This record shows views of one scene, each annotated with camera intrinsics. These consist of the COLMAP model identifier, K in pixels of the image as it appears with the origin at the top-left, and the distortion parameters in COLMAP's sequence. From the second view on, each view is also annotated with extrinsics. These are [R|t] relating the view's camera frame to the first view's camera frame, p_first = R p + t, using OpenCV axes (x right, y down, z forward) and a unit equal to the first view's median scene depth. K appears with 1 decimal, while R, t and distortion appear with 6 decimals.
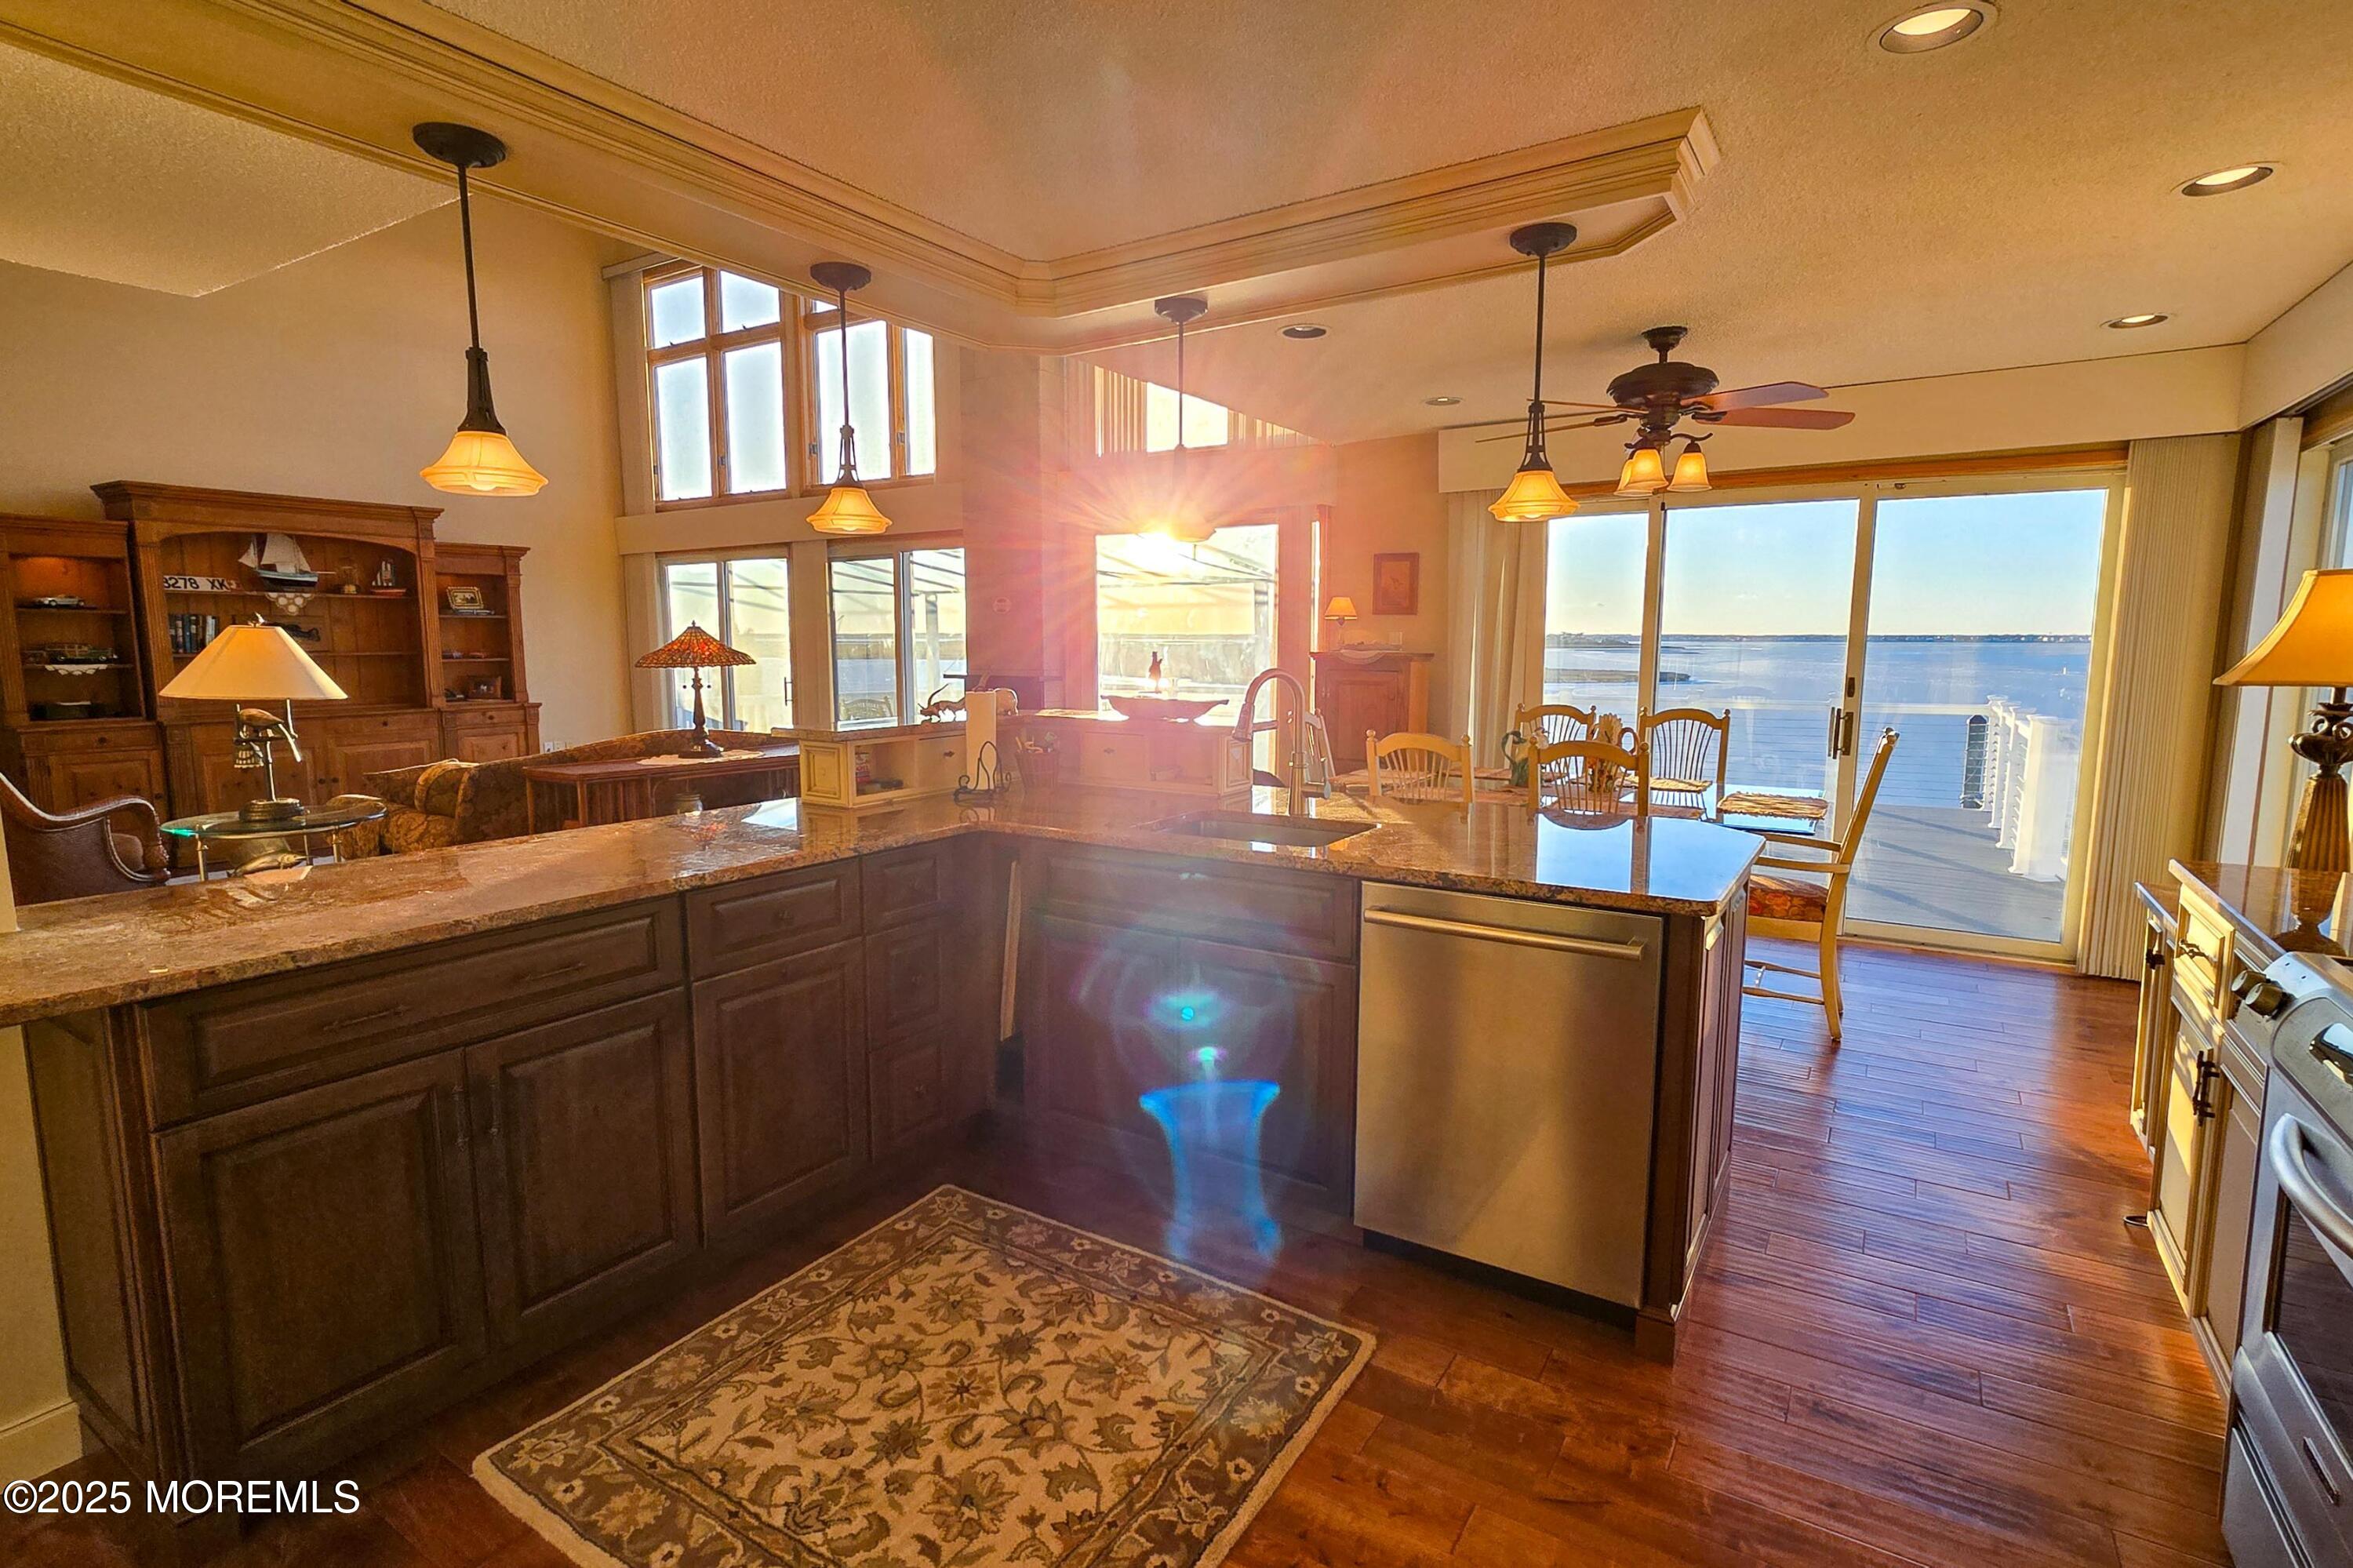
lens RADIAL K [[1136.4, 0, 1184.8], [0, 1136.4, 779.1], [0, 0, 1]] dist [0.000934, 0.000055]
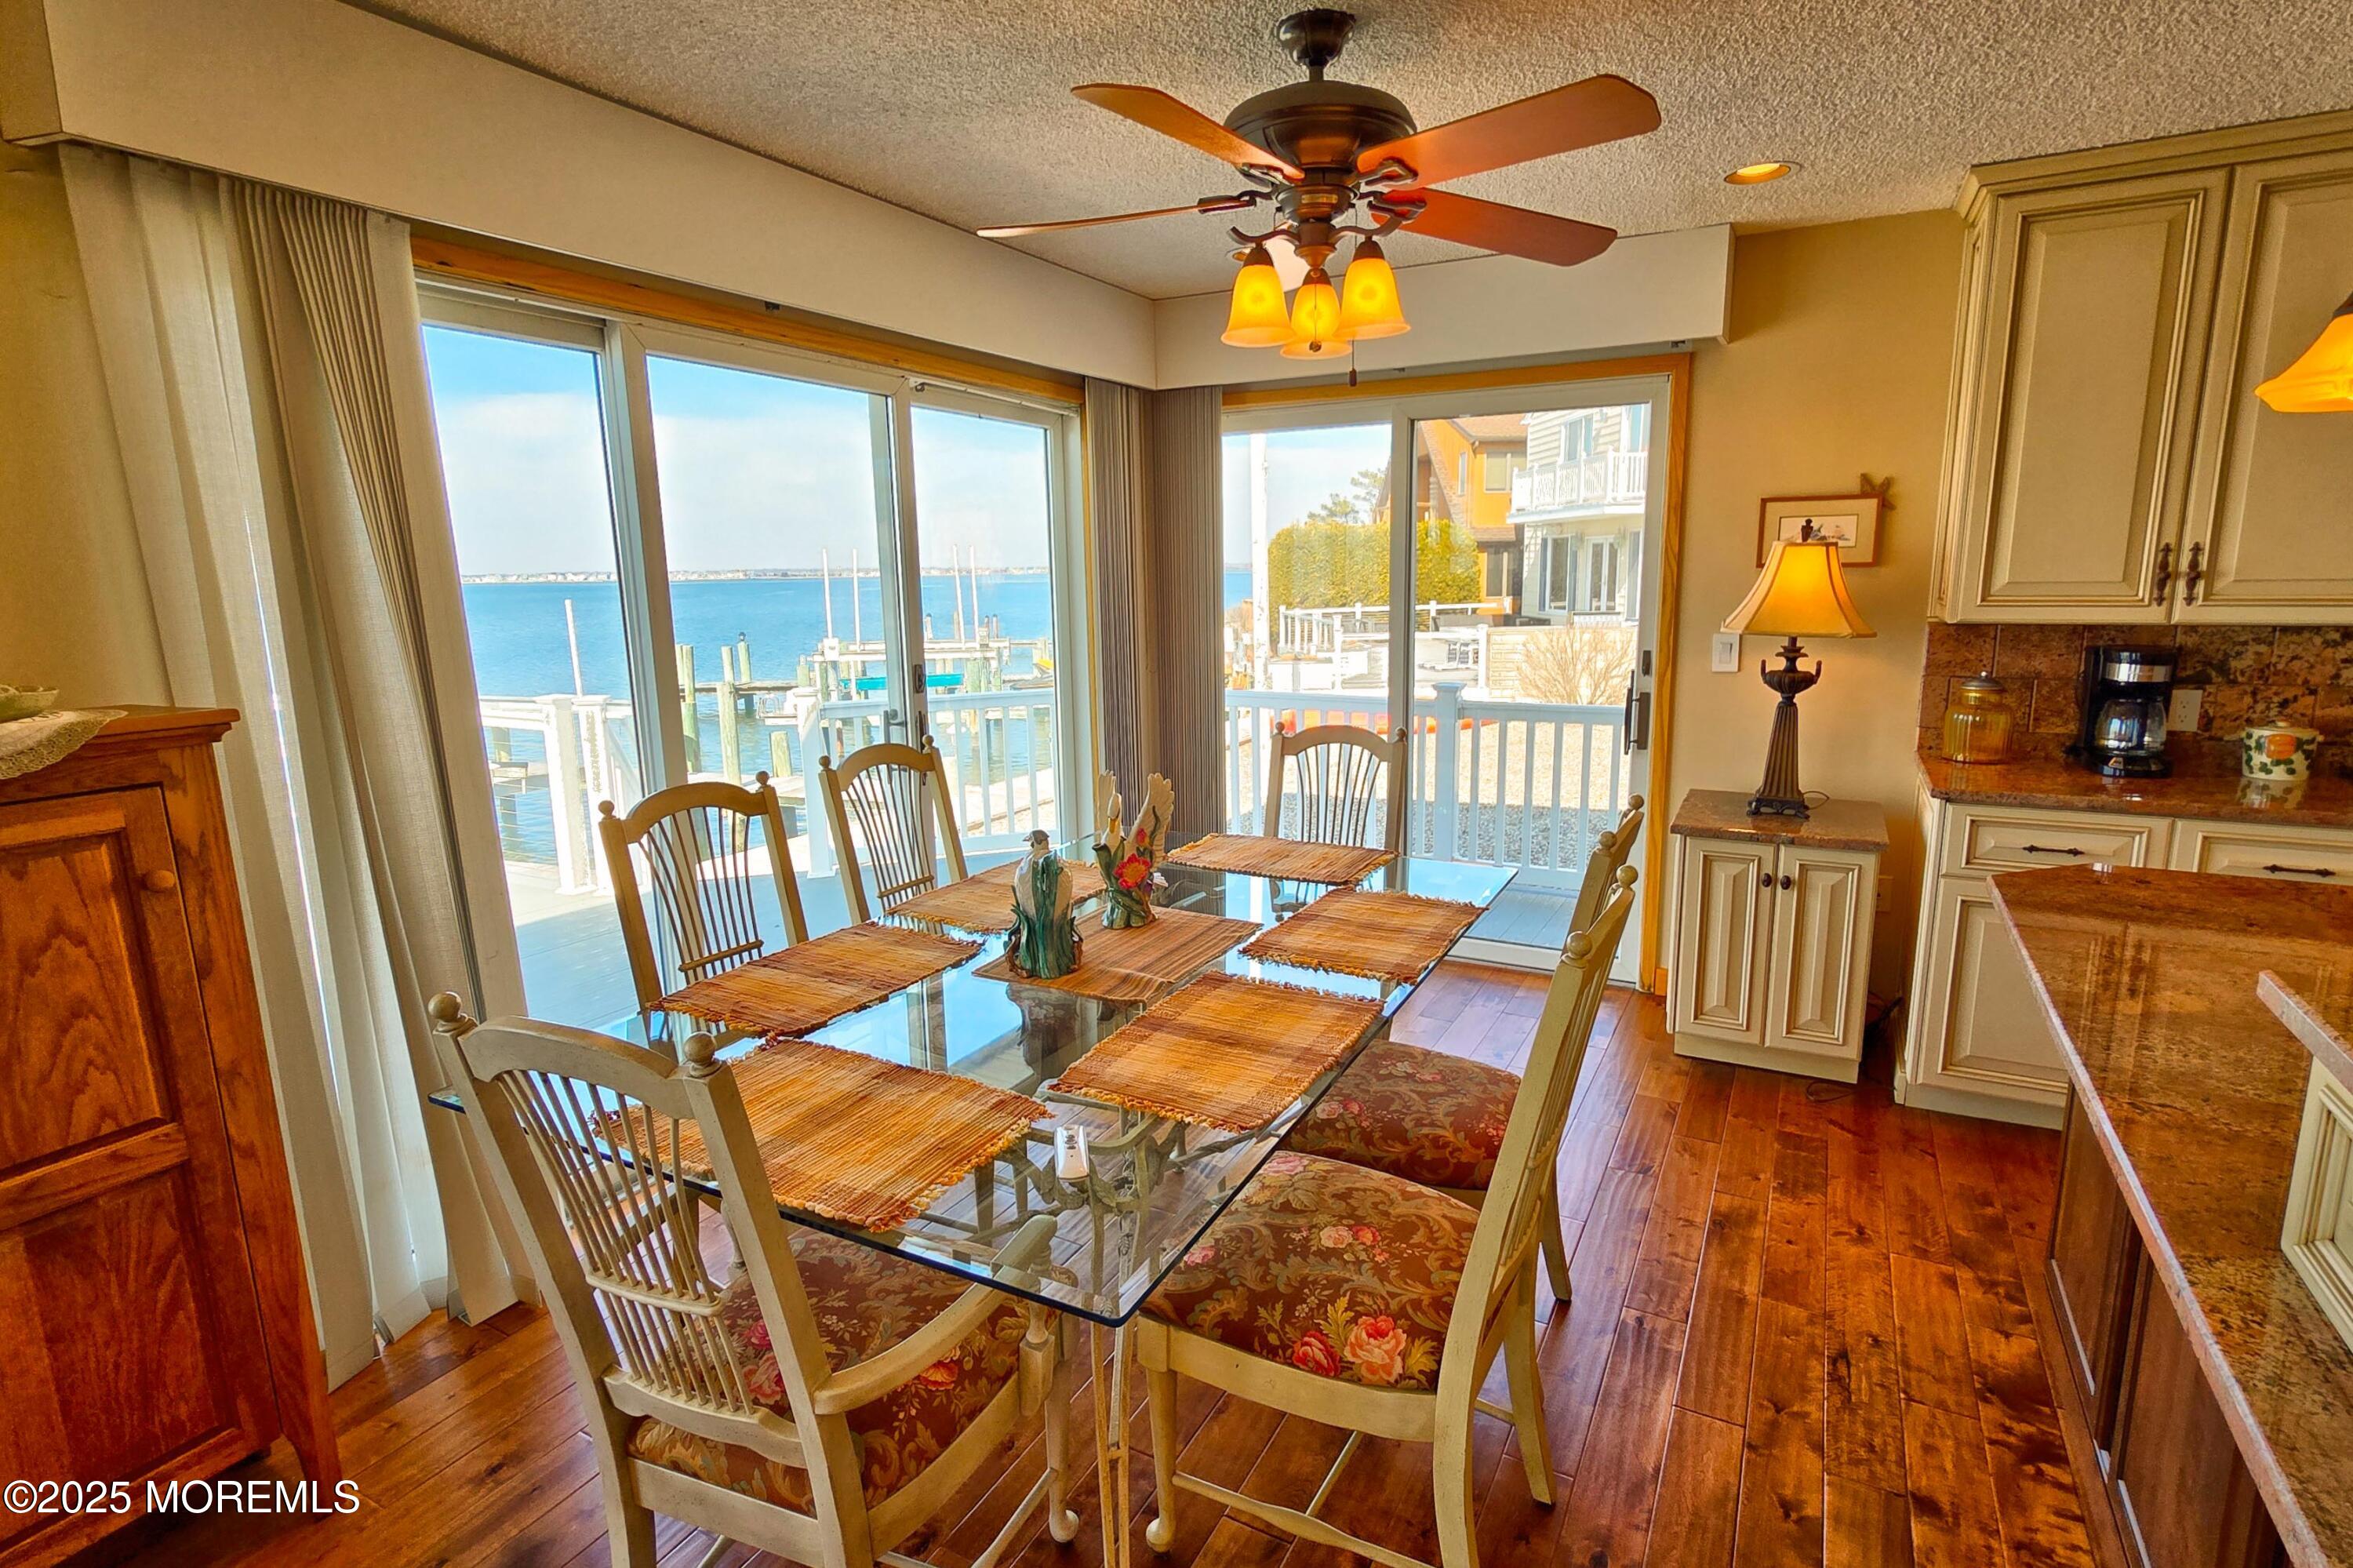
lens RADIAL K [[1146.8, 0, 1236.5], [0, 1146.8, 786.6], [0, 0, 1]] dist [0.004906, -0.000986]
pose [[-0.091728, -0.184586, 0.978526, -0.154141], [0.136722, 0.971028, 0.195988, -0.169286], [-0.986353, 0.151764, -0.063833, 1.151162]]
